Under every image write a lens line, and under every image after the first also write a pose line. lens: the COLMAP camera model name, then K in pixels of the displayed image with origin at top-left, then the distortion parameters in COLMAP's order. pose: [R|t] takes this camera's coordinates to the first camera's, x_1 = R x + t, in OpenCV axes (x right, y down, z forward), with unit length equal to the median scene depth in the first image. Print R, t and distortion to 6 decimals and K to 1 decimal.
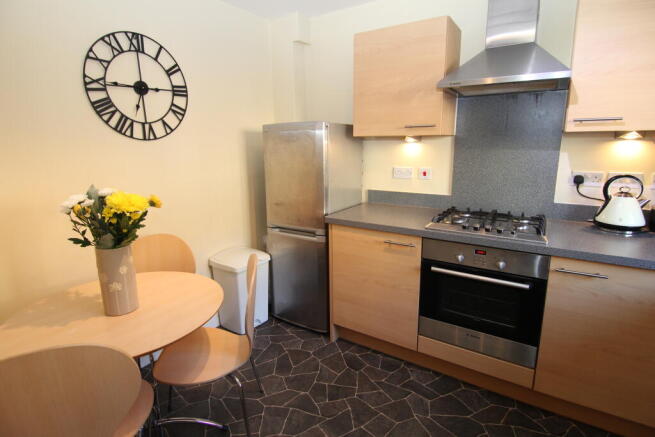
lens RADIAL K [[336.1, 0, 329.9], [0, 336.1, 216.4], [0, 0, 1]] dist [0.000944, -0.008024]
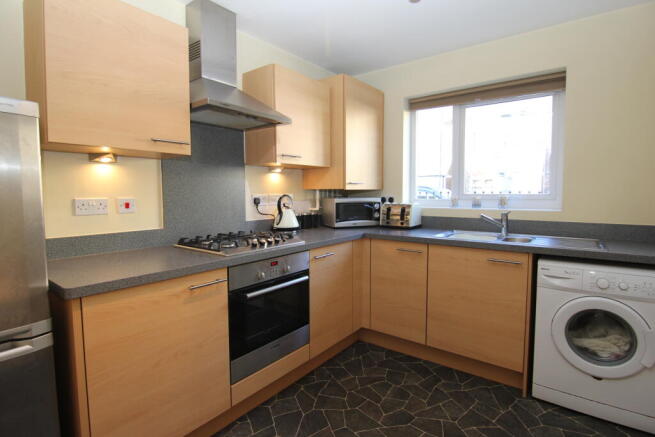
lens RADIAL K [[336.1, 0, 329.9], [0, 336.1, 216.4], [0, 0, 1]] dist [0.000944, -0.008024]
pose [[0.069381, -0.059158, 0.995835, -0.550296], [0.216340, 0.975377, 0.042870, -0.045503], [-0.973850, 0.212464, 0.080470, 0.622443]]
